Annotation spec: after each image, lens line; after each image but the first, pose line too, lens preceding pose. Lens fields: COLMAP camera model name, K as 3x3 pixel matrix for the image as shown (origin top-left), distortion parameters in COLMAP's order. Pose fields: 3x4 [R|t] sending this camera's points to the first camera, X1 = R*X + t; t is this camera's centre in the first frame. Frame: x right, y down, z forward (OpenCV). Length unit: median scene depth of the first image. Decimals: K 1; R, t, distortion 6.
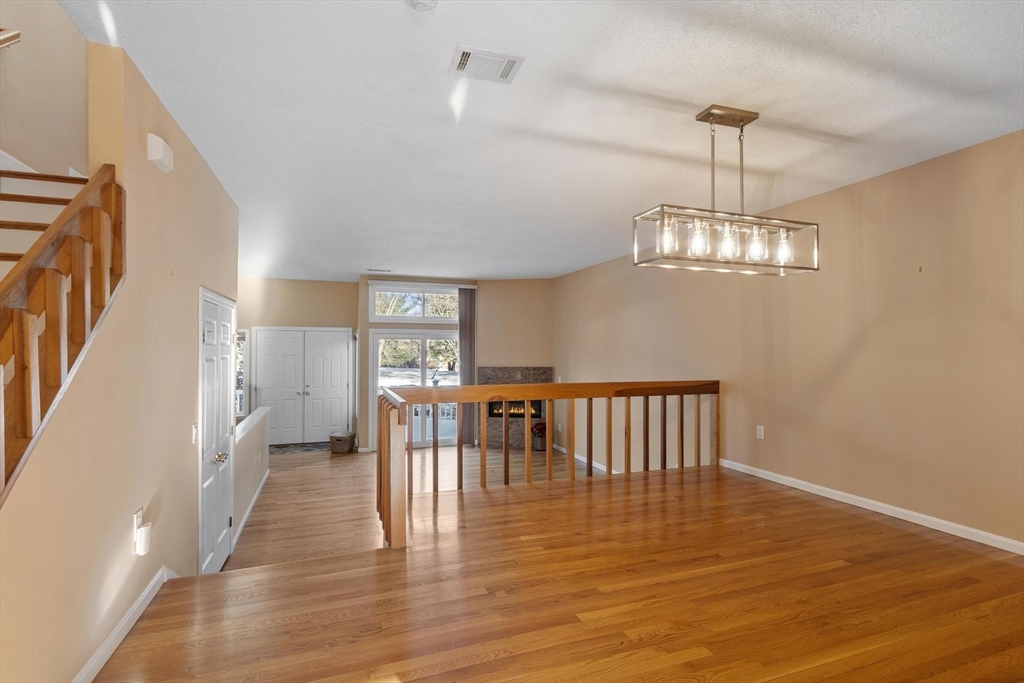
lens RADIAL K [[459.4, 0, 505.5], [0, 459.4, 341.8], [0, 0, 1]] dist [0.000323, -0.000859]
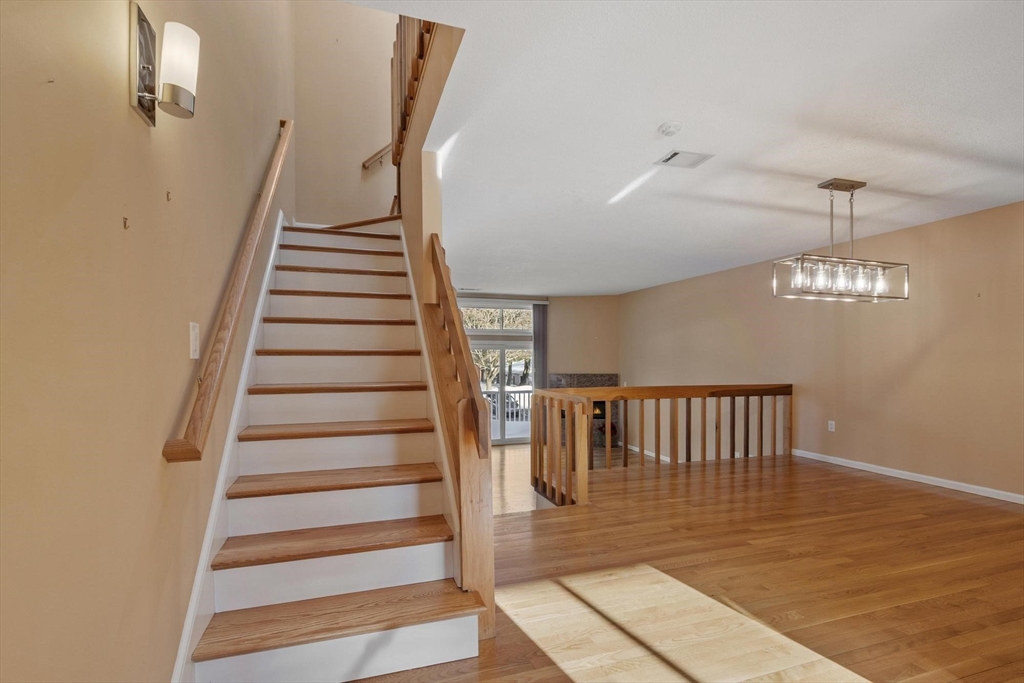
lens RADIAL K [[459.4, 0, 488.4], [0, 459.4, 360.8], [0, 0, 1]] dist [0.000323, -0.000859]
pose [[0.999660, -0.000371, -0.026061, -0.316167], [0.000965, 0.999740, 0.022801, -0.005137], [0.026045, -0.022819, 0.999400, -0.233357]]
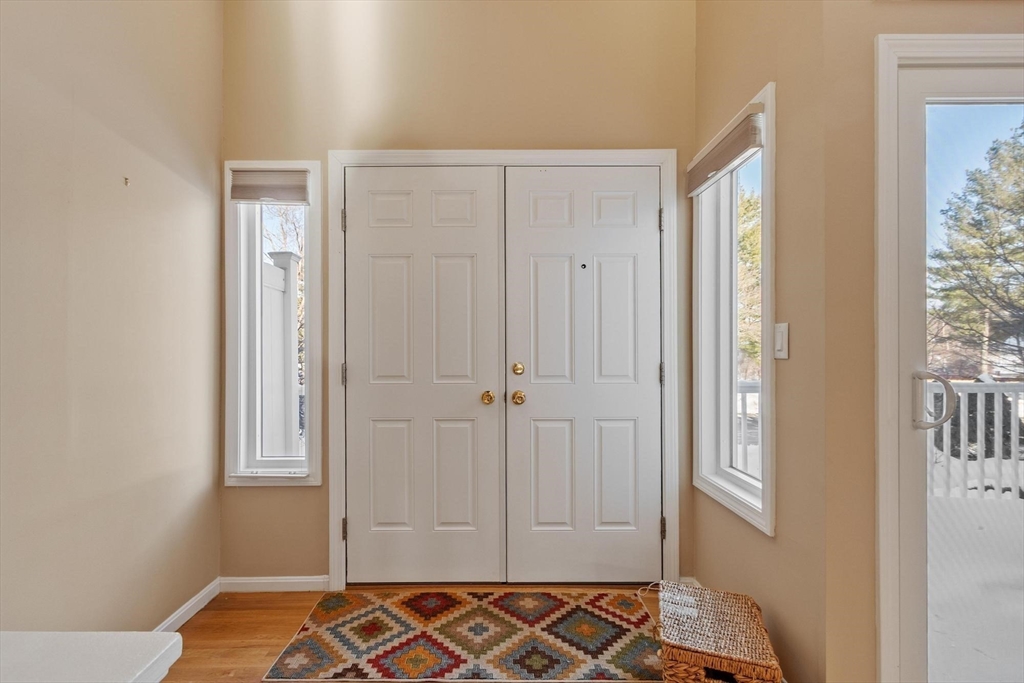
lens RADIAL K [[459.4, 0, 513.8], [0, 459.4, 345.1], [0, 0, 1]] dist [0.000323, -0.000859]
pose [[0.956653, -0.006197, -0.291163, -0.623976], [0.007872, 0.999959, 0.004580, 0.140807], [0.291122, -0.006673, 0.956663, 1.306370]]
